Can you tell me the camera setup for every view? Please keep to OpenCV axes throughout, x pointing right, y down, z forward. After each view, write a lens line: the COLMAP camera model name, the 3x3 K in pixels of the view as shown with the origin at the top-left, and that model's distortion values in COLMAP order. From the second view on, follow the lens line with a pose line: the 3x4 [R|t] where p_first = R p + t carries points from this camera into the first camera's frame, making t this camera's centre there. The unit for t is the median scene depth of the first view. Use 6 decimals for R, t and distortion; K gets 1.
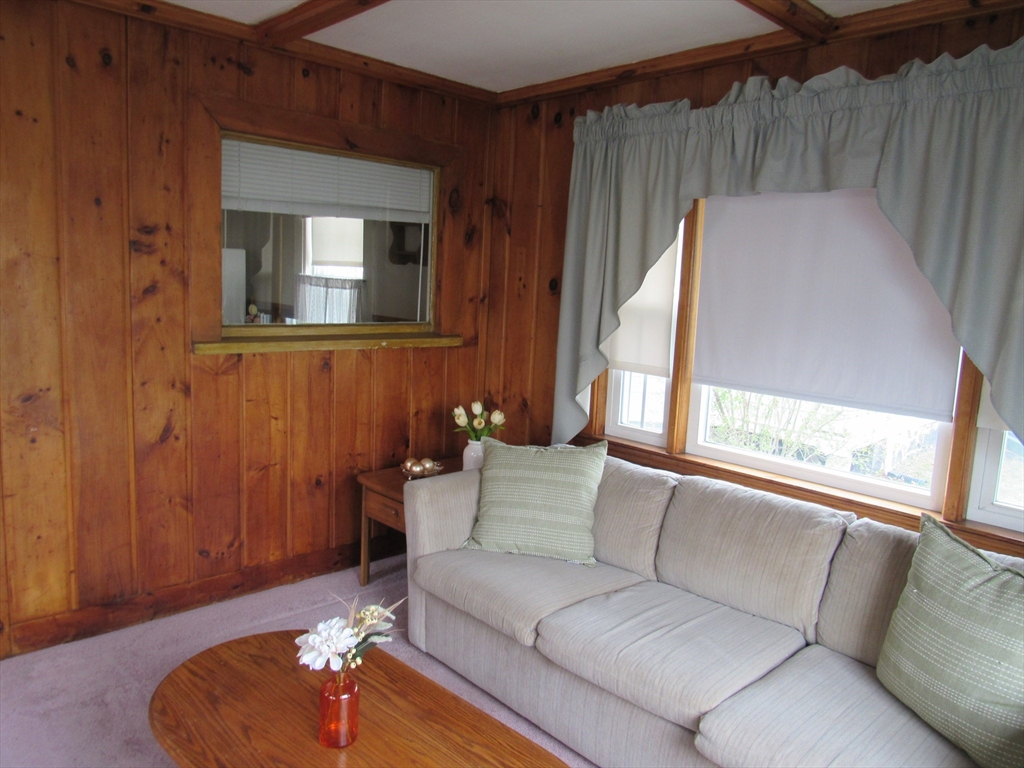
lens RADIAL K [[731.9, 0, 512.0], [0, 731.9, 384.0], [0, 0, 1]] dist [-0.018678, 0.005464]
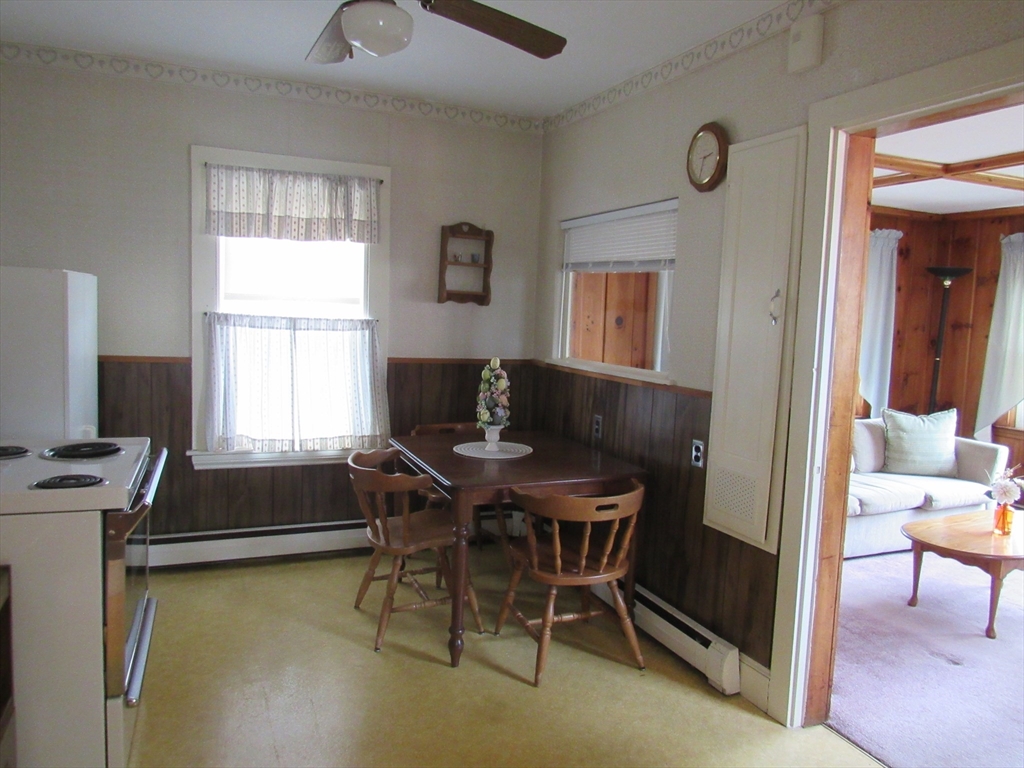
lens RADIAL K [[730.3, 0, 509.7], [0, 730.3, 384.7], [0, 0, 1]] dist [-0.026498, 0.007081]
pose [[0.364309, -0.123528, 0.923049, -1.212823], [0.119764, 0.989148, 0.085106, -0.149603], [-0.923545, 0.079543, 0.375150, 0.655380]]
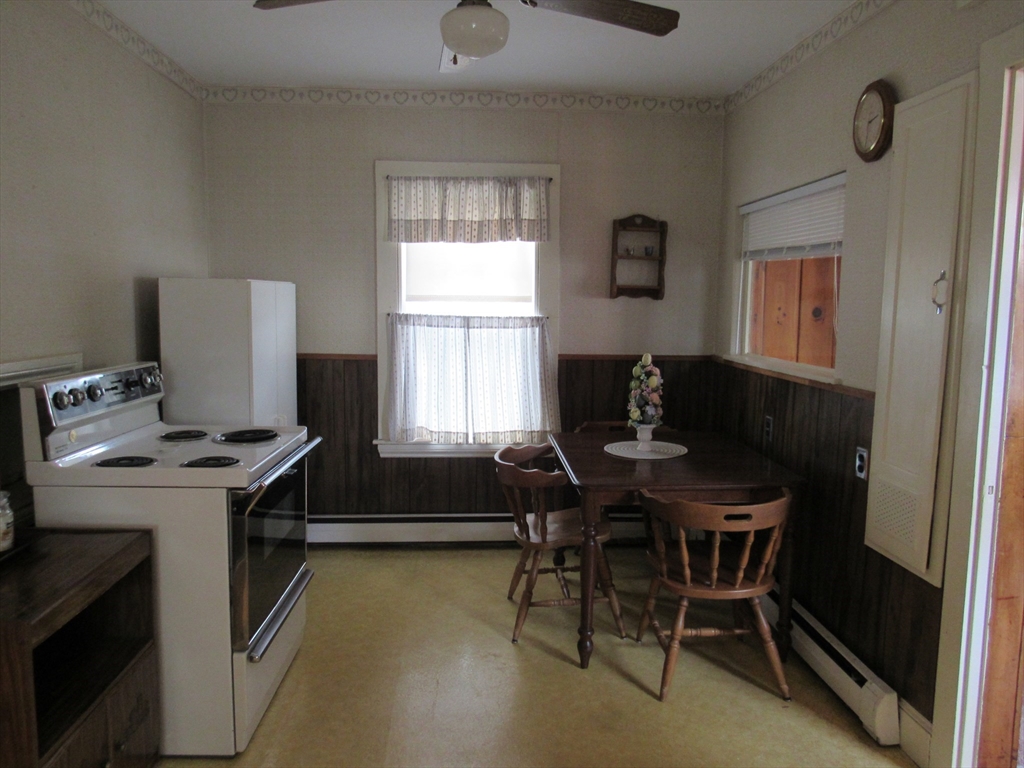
lens RADIAL K [[731.9, 0, 512.0], [0, 731.9, 384.0], [0, 0, 1]] dist [-0.018678, 0.005464]
pose [[0.656144, -0.122262, 0.744666, -1.137139], [0.133353, 0.990044, 0.045049, -0.132700], [-0.742760, 0.069744, 0.665915, 0.547671]]
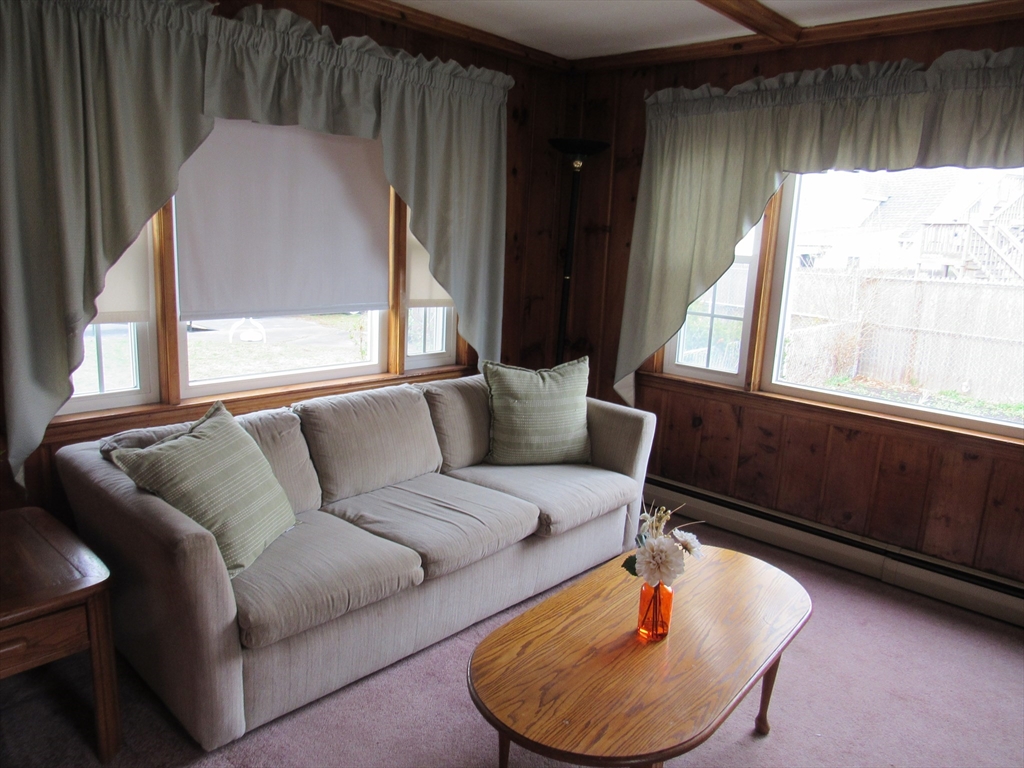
lens RADIAL K [[730.3, 0, 509.7], [0, 730.3, 384.7], [0, 0, 1]] dist [-0.026498, 0.007081]
pose [[-0.045833, -0.248065, 0.967659, -0.538914], [0.101314, 0.962527, 0.251548, -0.091580], [-0.993798, 0.109567, -0.018983, 0.512715]]
